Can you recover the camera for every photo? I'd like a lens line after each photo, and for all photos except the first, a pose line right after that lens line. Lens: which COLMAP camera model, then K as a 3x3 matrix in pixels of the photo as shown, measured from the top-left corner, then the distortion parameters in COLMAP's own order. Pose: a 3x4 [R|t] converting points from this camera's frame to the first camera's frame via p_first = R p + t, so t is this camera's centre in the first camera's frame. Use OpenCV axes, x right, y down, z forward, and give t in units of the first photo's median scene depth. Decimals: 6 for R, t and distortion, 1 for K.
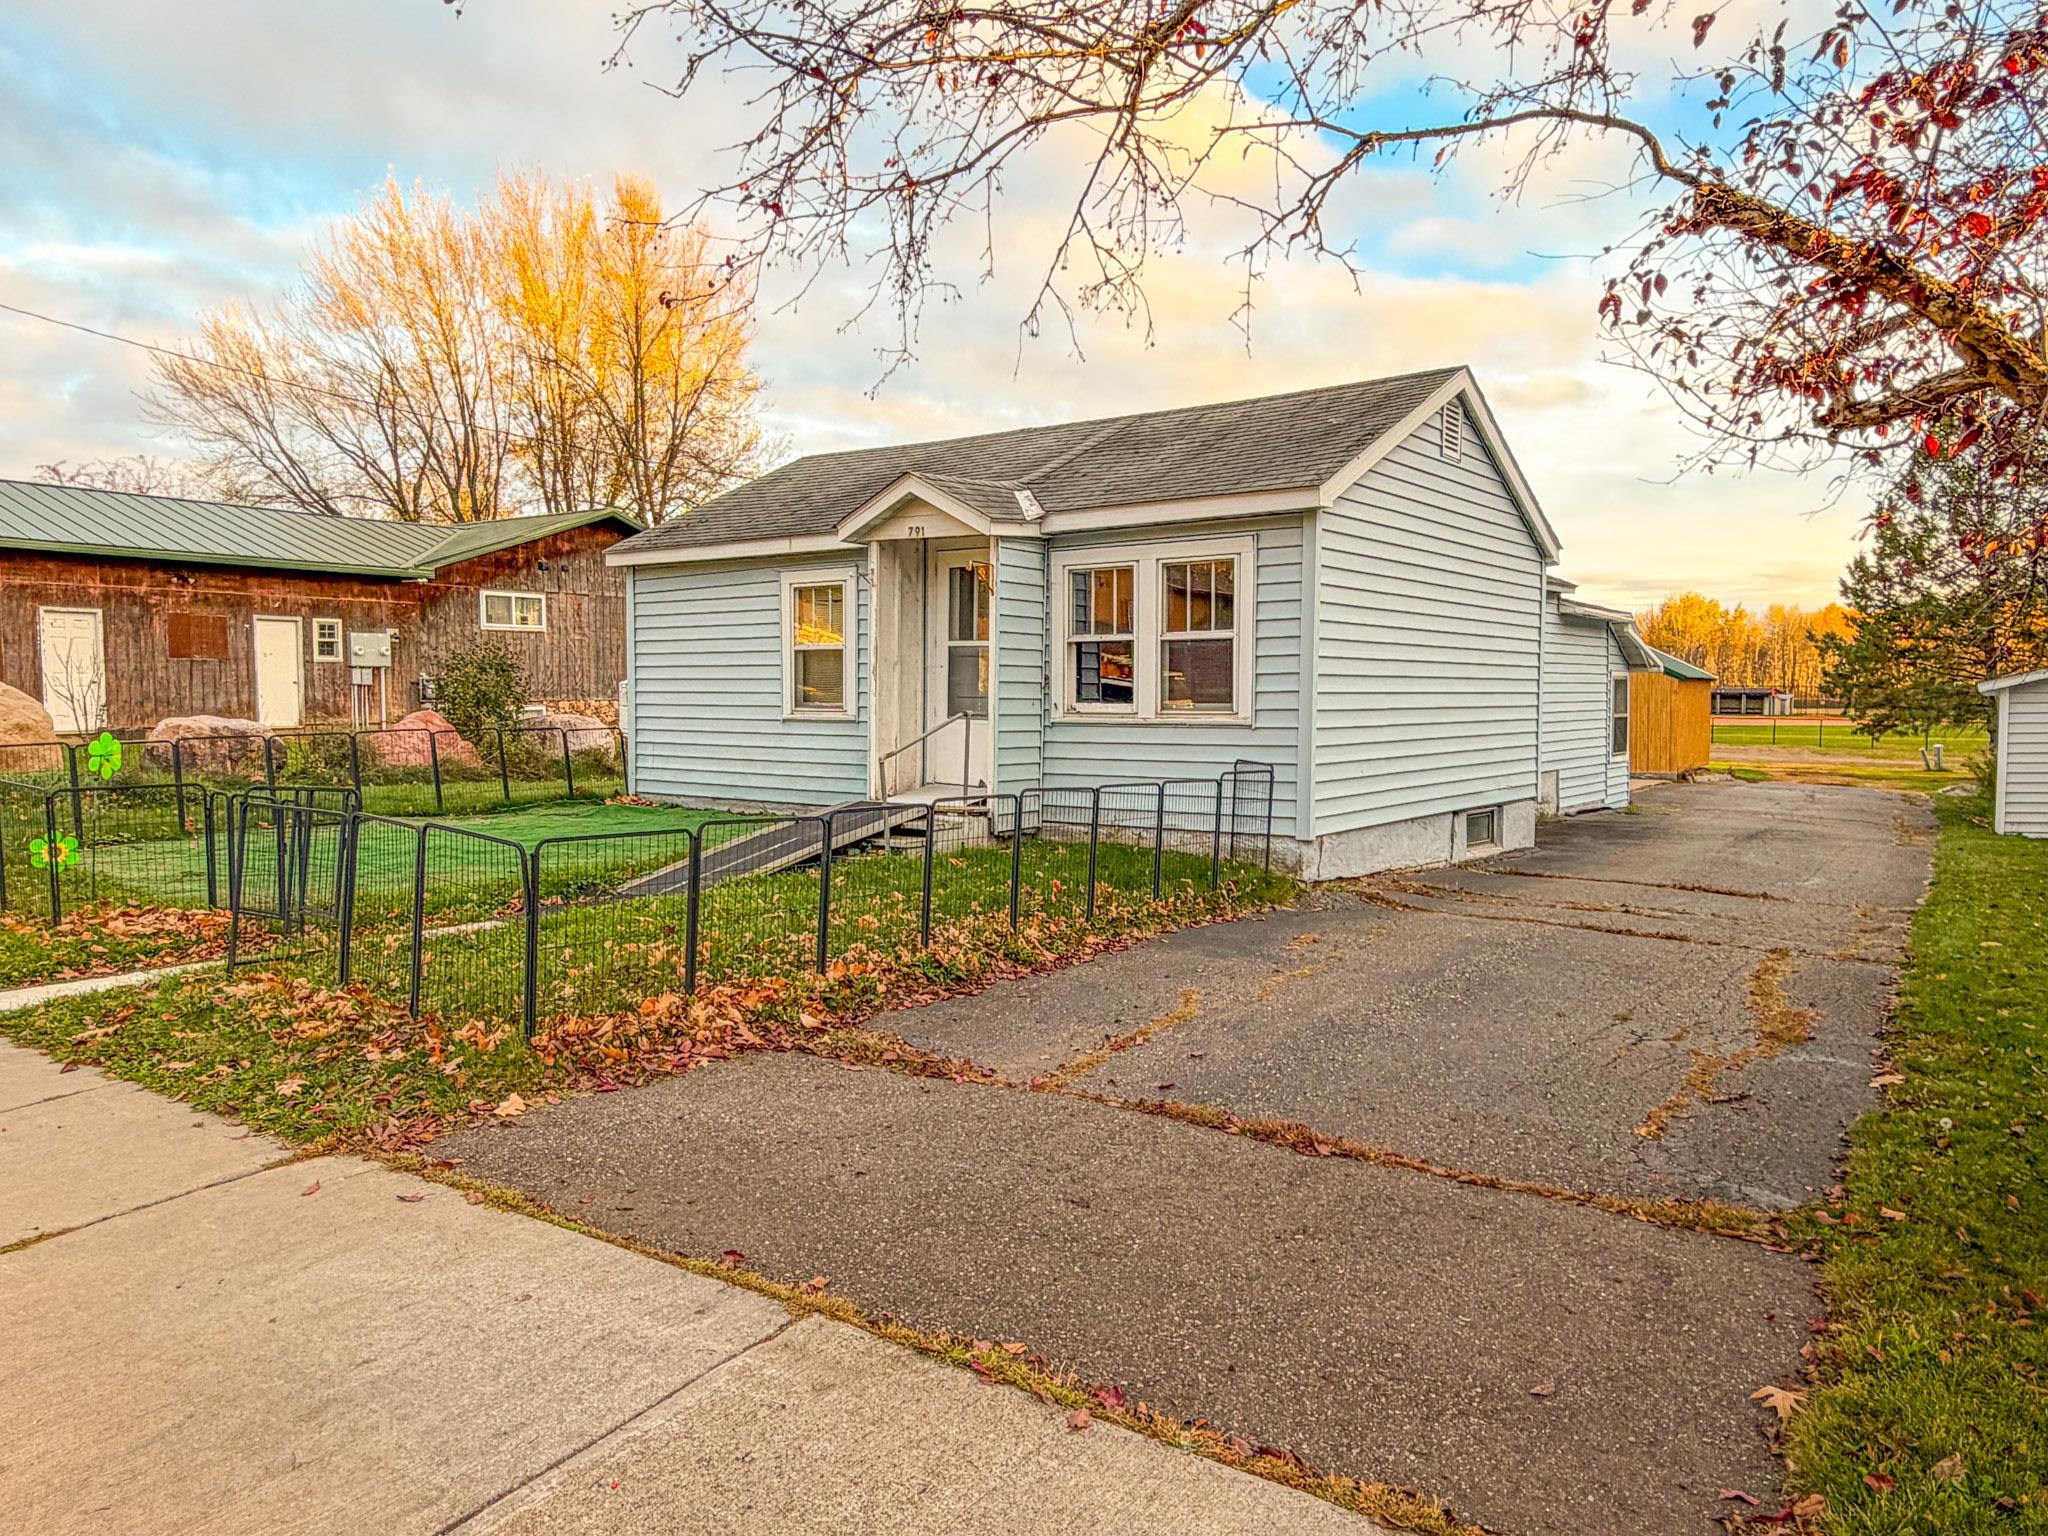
lens RADIAL K [[1396.7, 0, 1024.0], [0, 1396.7, 768.0], [0, 0, 1]] dist [0.001104, -0.002594]
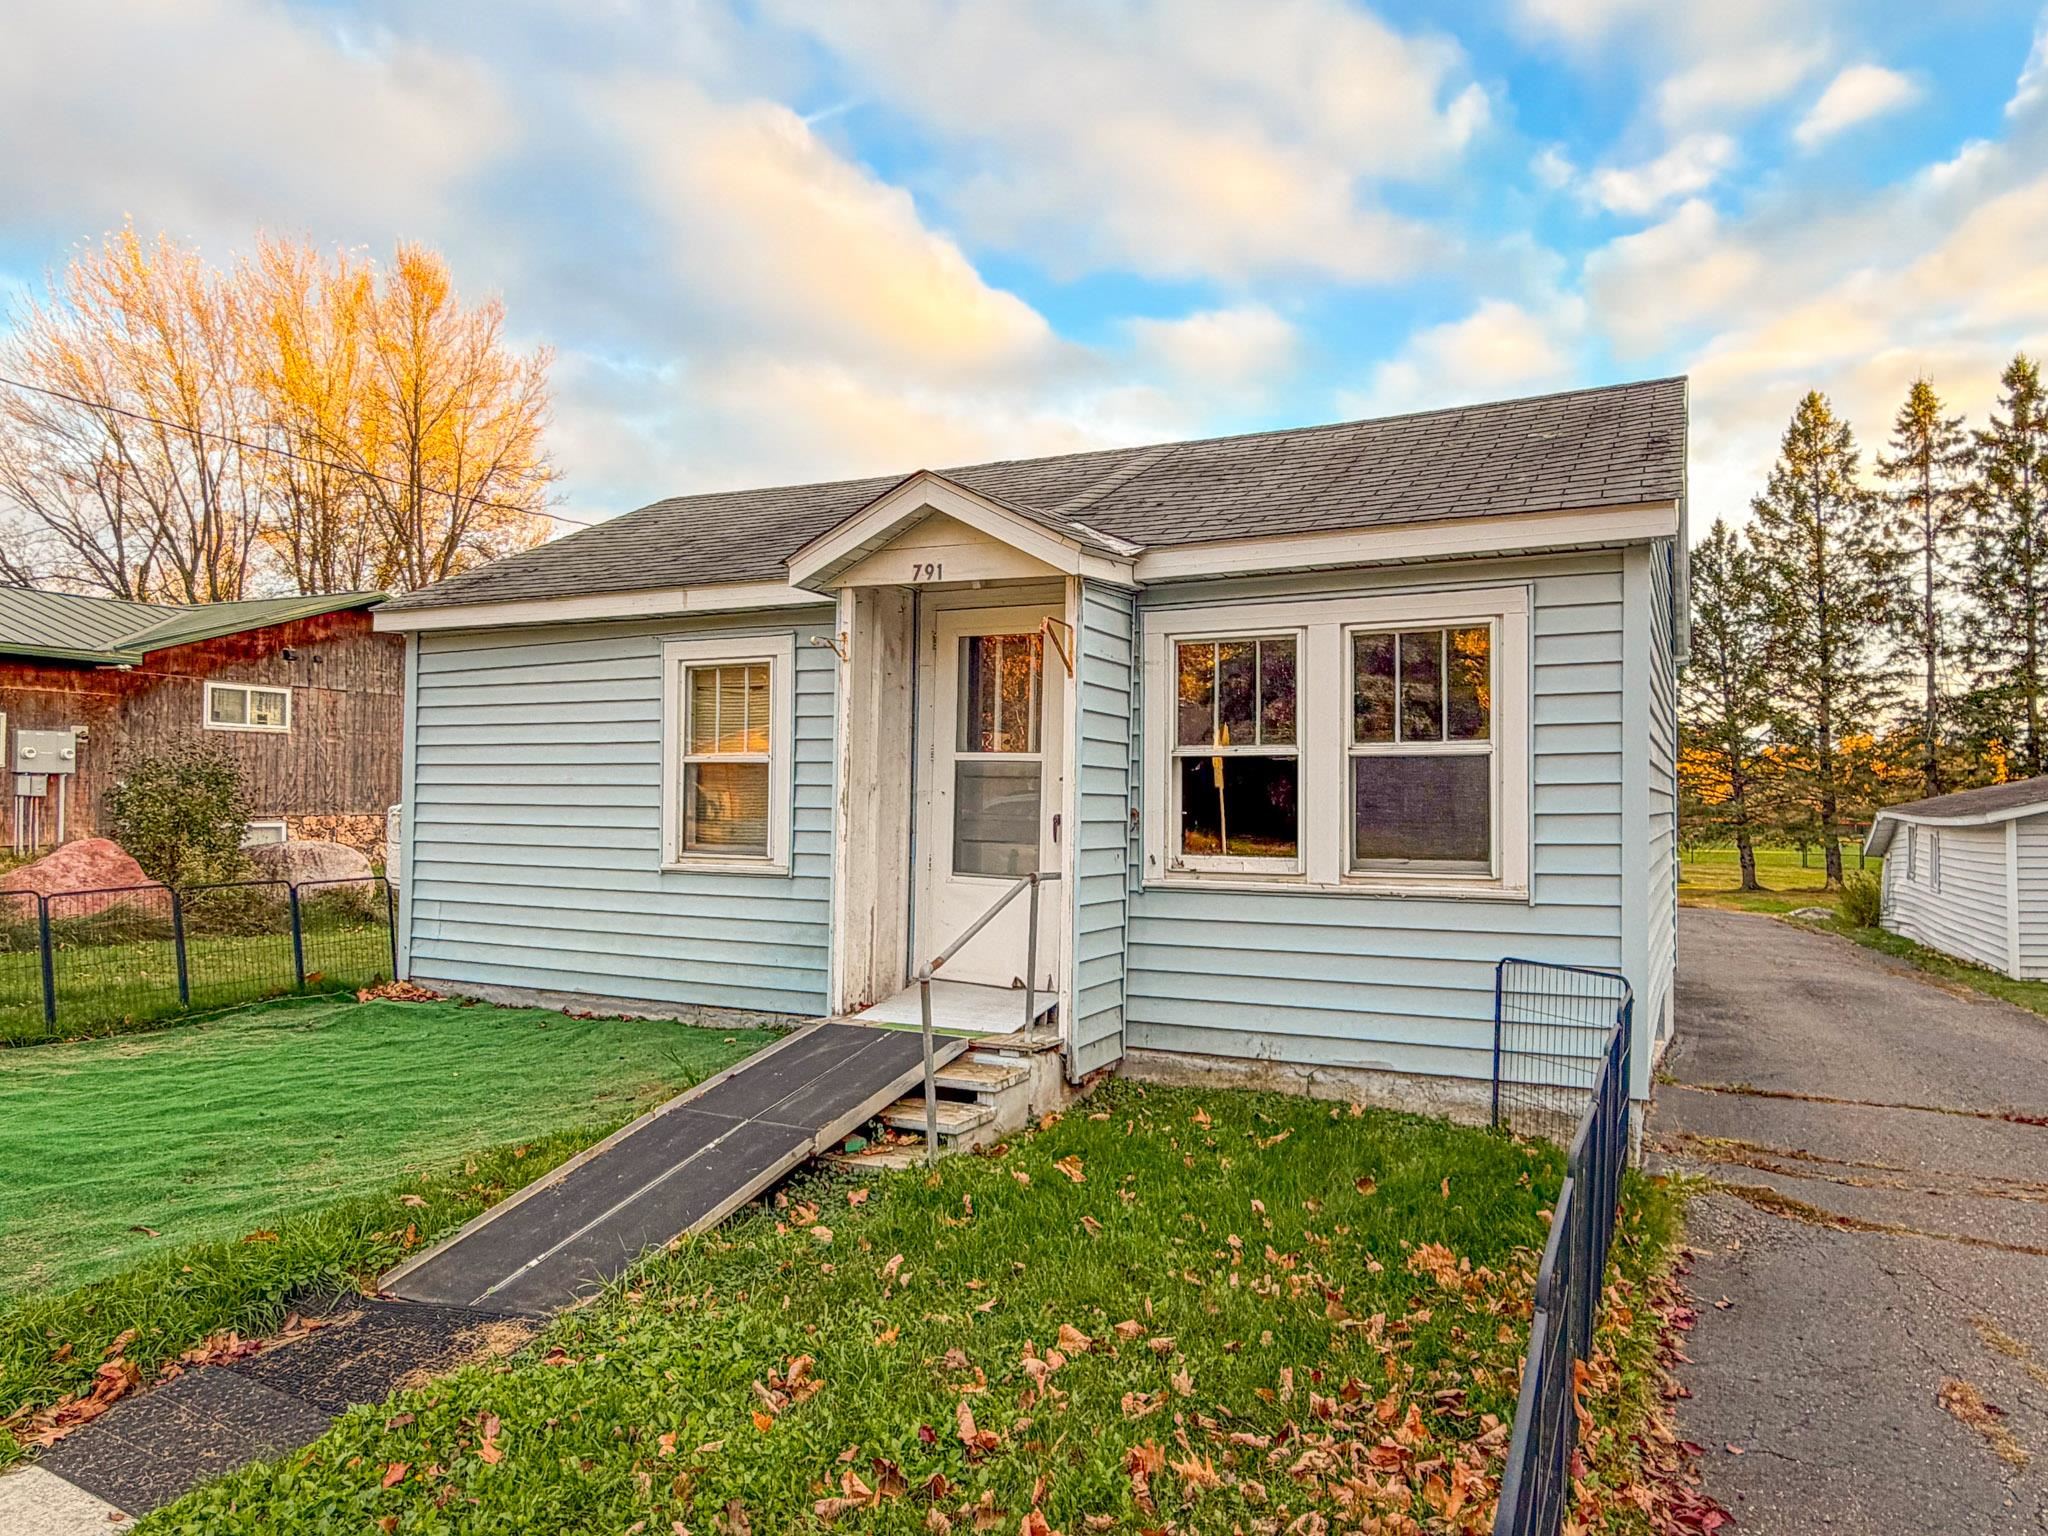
lens RADIAL K [[1288.3, 0, 1024.0], [0, 1288.3, 768.0], [0, 0, 1]] dist [-0.001585, 0.000912]
pose [[0.983281, 0.011385, 0.181737, -0.118255], [0.003024, 0.996885, -0.078812, -0.034885], [-0.182068, 0.078044, 0.980184, 0.390885]]
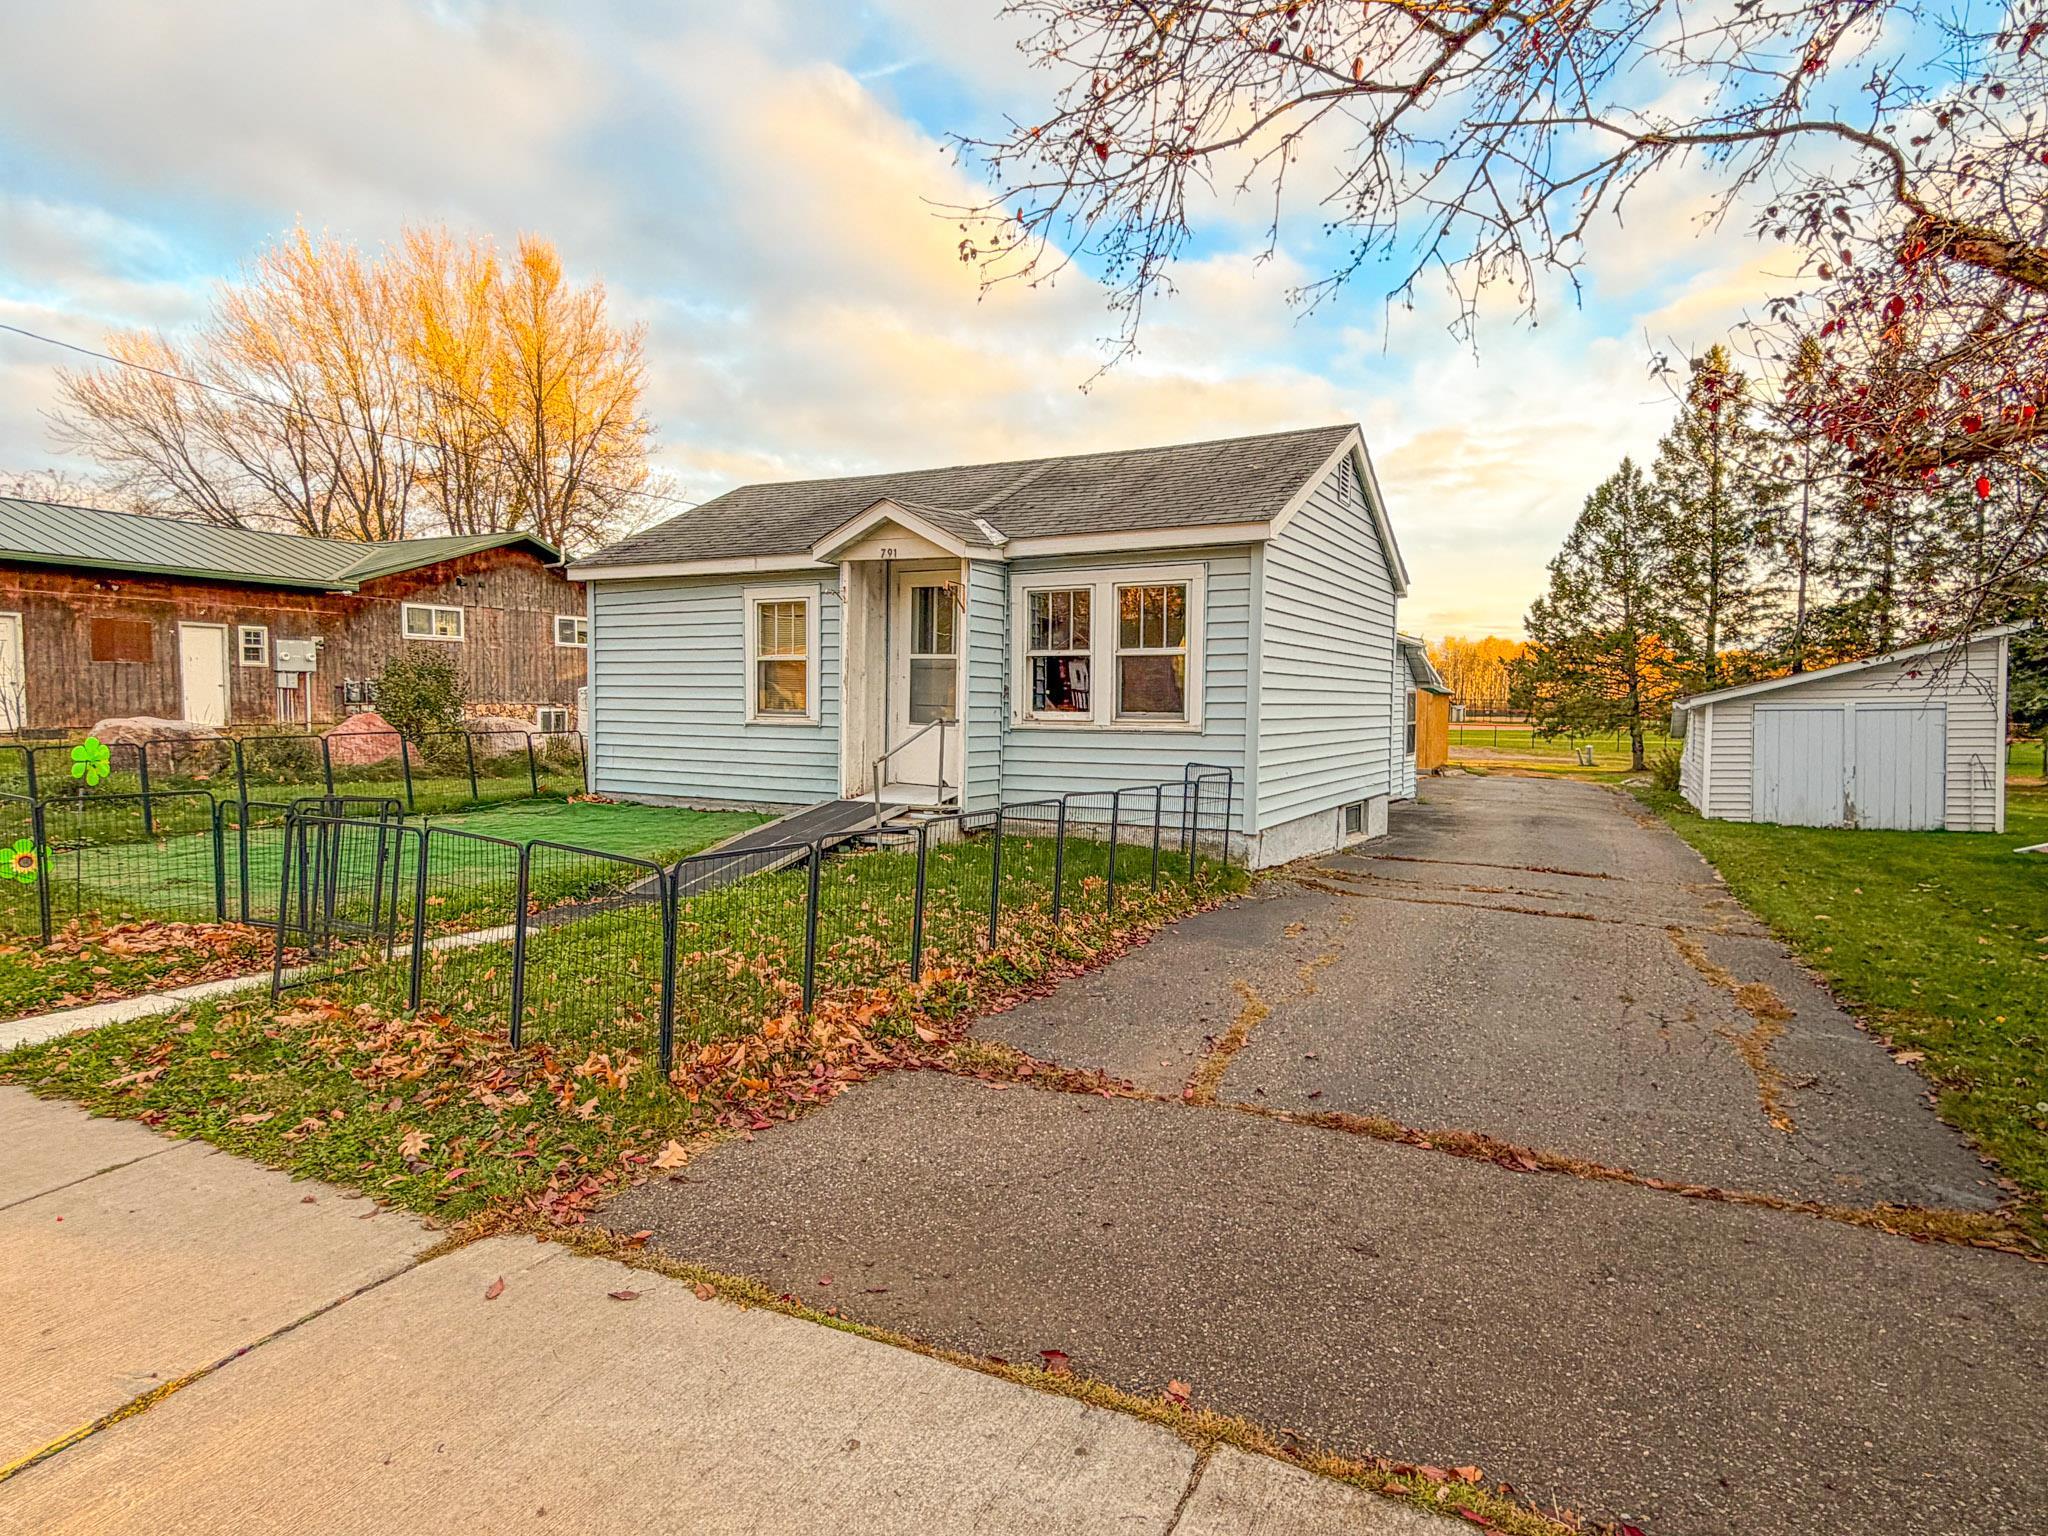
lens RADIAL K [[1149.3, 0, 1024.0], [0, 1149.3, 768.0], [0, 0, 1]] dist [-0.001549, 0.000875]
pose [[0.988942, -0.000999, 0.148298, -0.091695], [0.000231, 0.999986, 0.005200, -0.005320], [-0.148302, -0.005108, 0.988929, 0.082728]]
